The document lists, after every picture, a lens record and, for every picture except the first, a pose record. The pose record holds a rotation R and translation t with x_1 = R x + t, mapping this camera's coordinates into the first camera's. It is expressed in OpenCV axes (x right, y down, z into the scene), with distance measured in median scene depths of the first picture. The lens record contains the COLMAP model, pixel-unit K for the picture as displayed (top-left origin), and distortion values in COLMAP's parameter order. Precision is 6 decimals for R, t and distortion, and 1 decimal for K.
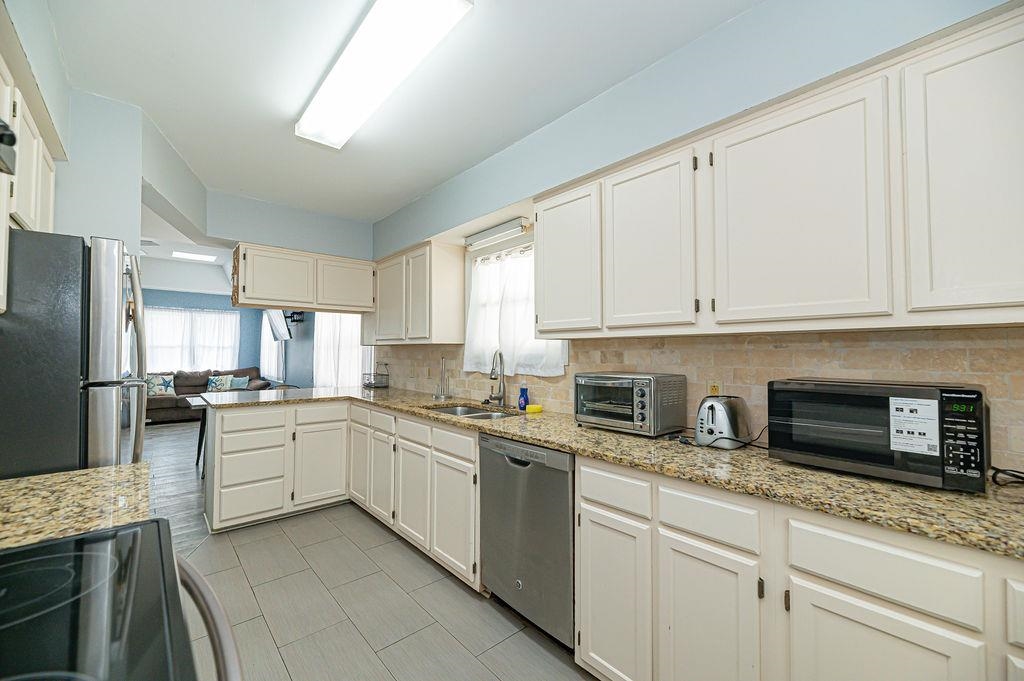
lens RADIAL K [[410.1, 0, 515.2], [0, 410.1, 339.8], [0, 0, 1]] dist [-0.001784, 0.000016]
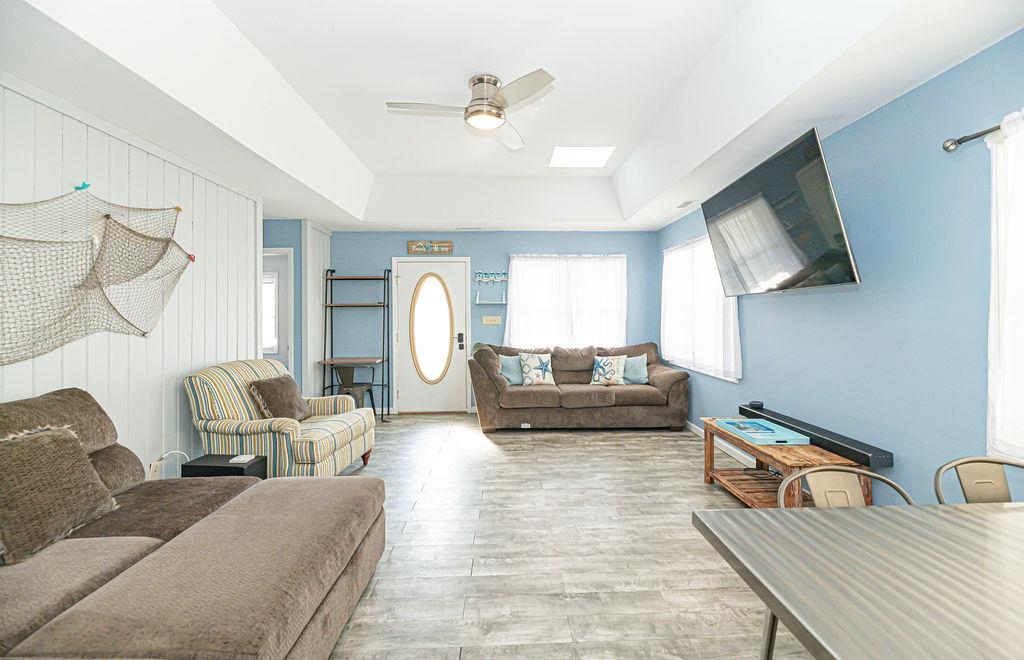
lens RADIAL K [[420.2, 0, 527.9], [0, 420.2, 311.0], [0, 0, 1]] dist [-0.003216, -0.000011]
pose [[0.778844, -0.013932, -0.627063, -0.425156], [0.027704, 0.999542, 0.012202, 0.007004], [0.626606, -0.026875, 0.778873, 0.437000]]
